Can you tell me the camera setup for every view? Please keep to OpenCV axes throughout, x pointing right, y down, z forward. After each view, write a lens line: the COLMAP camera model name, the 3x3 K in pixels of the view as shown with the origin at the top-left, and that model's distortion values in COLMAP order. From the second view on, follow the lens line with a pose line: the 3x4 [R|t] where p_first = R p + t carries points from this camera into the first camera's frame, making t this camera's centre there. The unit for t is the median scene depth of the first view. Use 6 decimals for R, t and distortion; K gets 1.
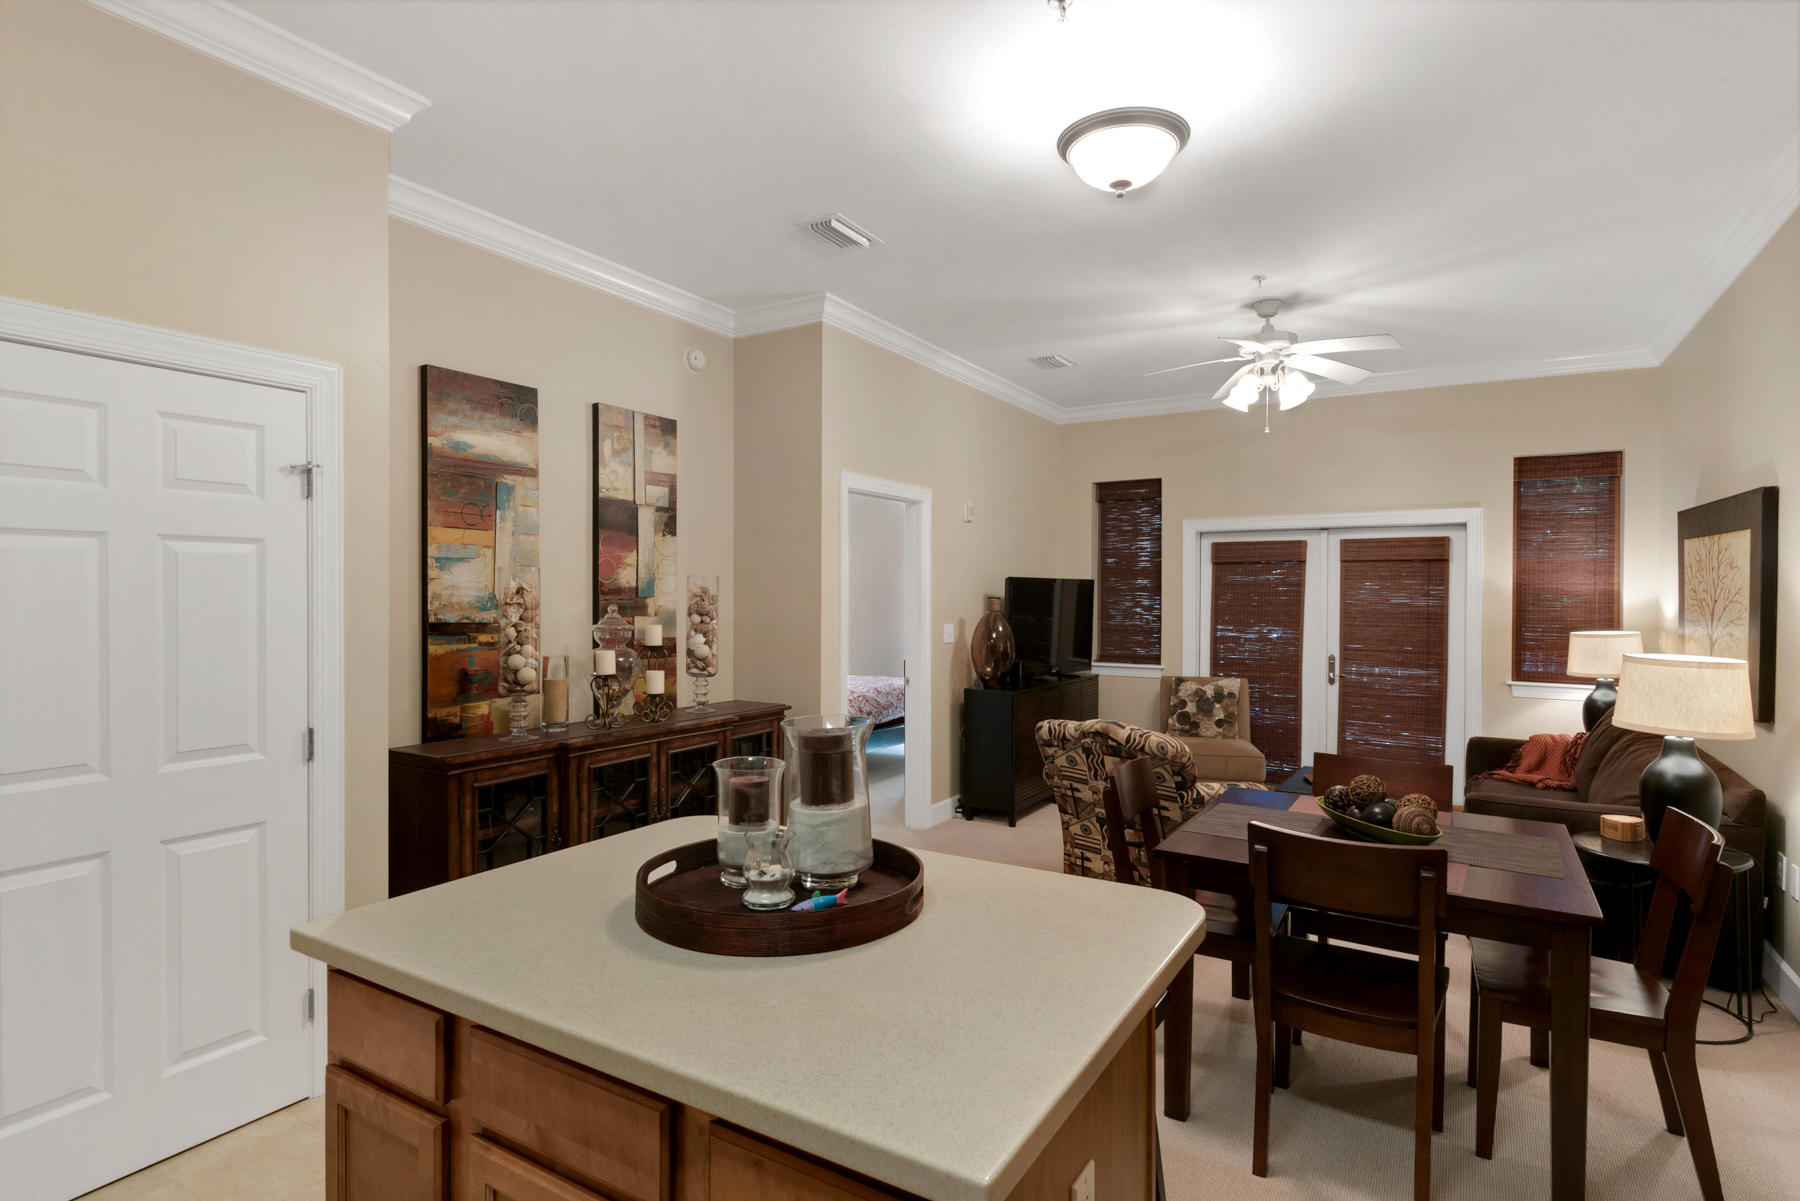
lens RADIAL K [[921.6, 0, 888.6], [0, 921.6, 604.9], [0, 0, 1]] dist [-0.000900, 0.001828]
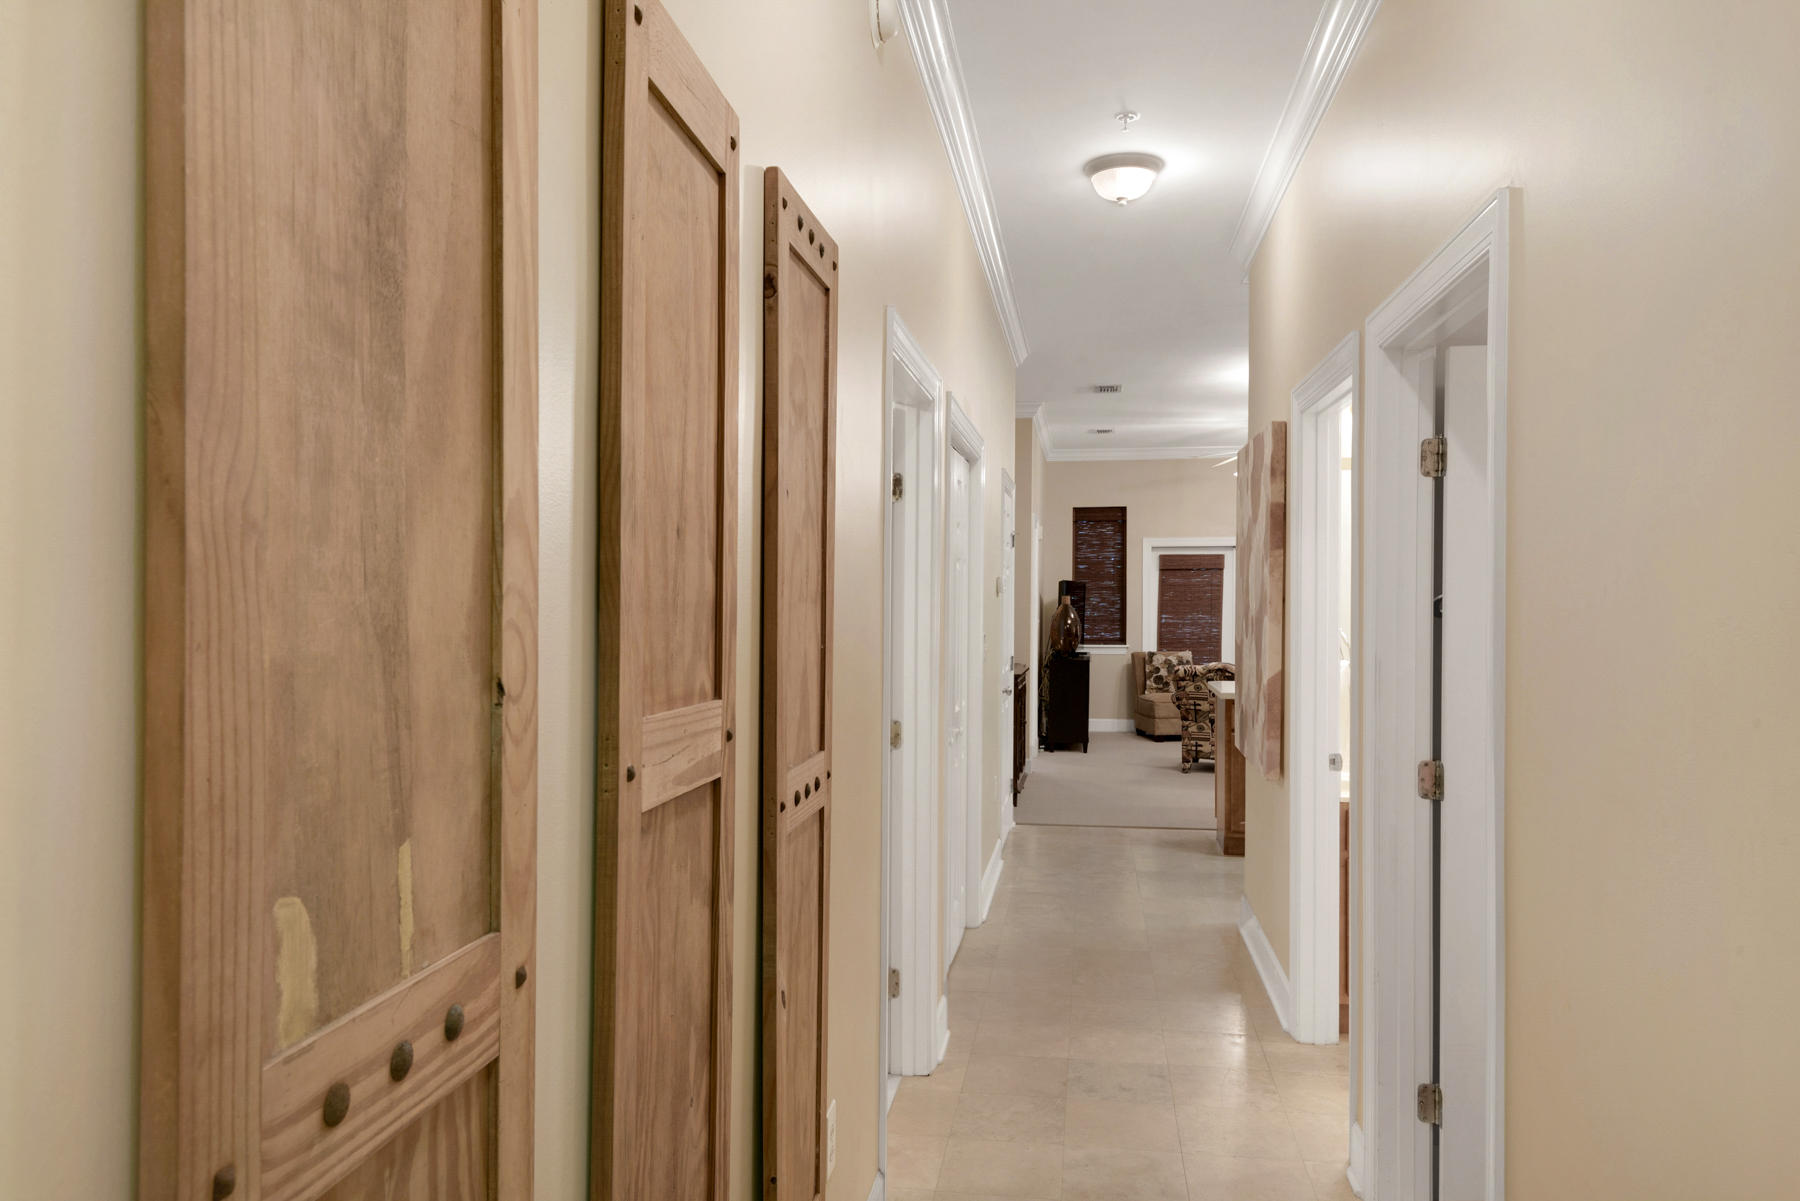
lens RADIAL K [[1252.1, 0, 903.7], [0, 1252.1, 604.5], [0, 0, 1]] dist [-0.002867, -0.000113]
pose [[0.918504, -0.006178, 0.395364, -0.896087], [0.007314, 0.999972, -0.001366, 0.008125], [-0.395345, 0.004146, 0.918523, -0.685707]]
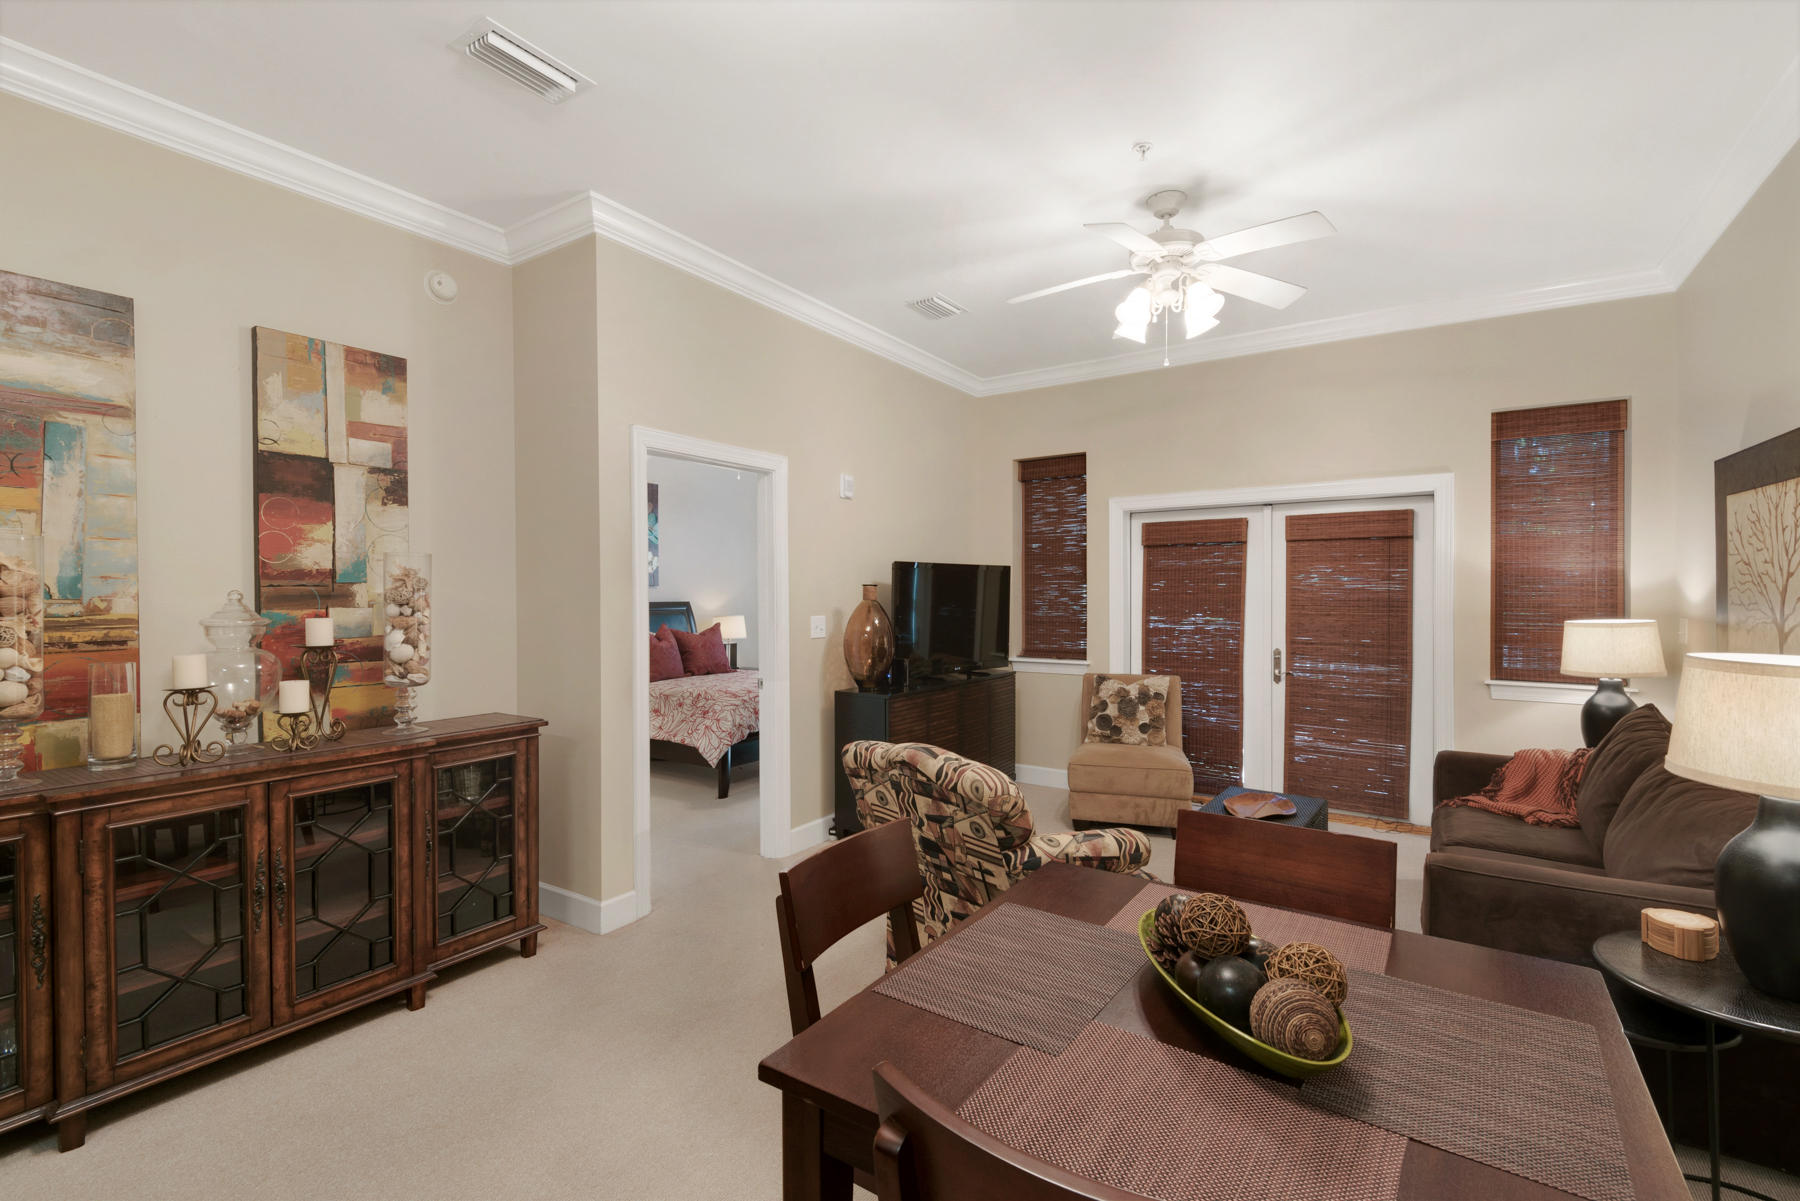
lens RADIAL K [[809.0, 0, 894.4], [0, 809.0, 605.7], [0, 0, 1]] dist [0.007634, -0.003150]
pose [[0.999351, -0.007227, -0.035296, 0.167370], [0.007390, 0.999963, 0.004483, 0.008480], [0.035262, -0.004741, 0.999367, 0.252641]]
